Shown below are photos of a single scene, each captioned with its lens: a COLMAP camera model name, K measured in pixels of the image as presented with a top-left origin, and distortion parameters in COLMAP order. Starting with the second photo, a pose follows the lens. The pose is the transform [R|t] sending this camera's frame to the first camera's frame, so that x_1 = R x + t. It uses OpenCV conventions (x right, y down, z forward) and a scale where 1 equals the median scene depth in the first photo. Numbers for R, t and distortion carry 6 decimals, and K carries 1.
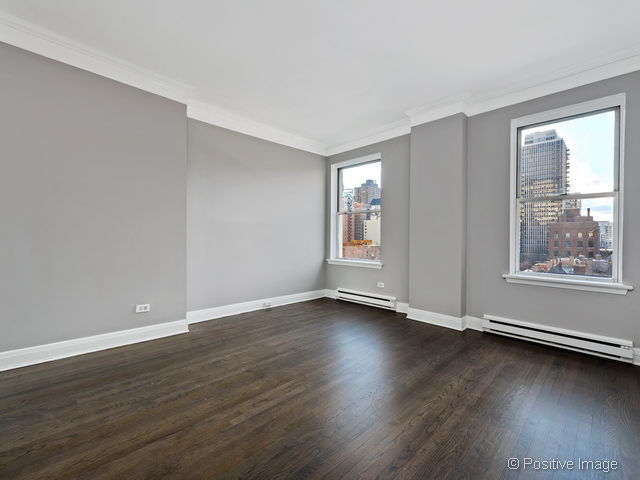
lens RADIAL K [[284.6, 0, 317.1], [0, 284.6, 236.6], [0, 0, 1]] dist [0.011232, -0.004488]
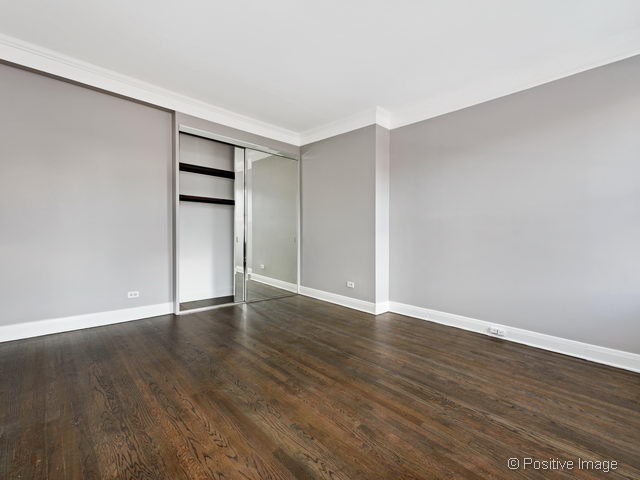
lens RADIAL K [[284.6, 0, 323.0], [0, 284.6, 240.1], [0, 0, 1]] dist [0.011232, -0.004488]
pose [[-0.005512, 0.008100, -0.999952, 0.869979], [-0.017462, 0.999814, 0.008195, 0.022288], [0.999832, 0.017506, -0.005370, 0.943108]]
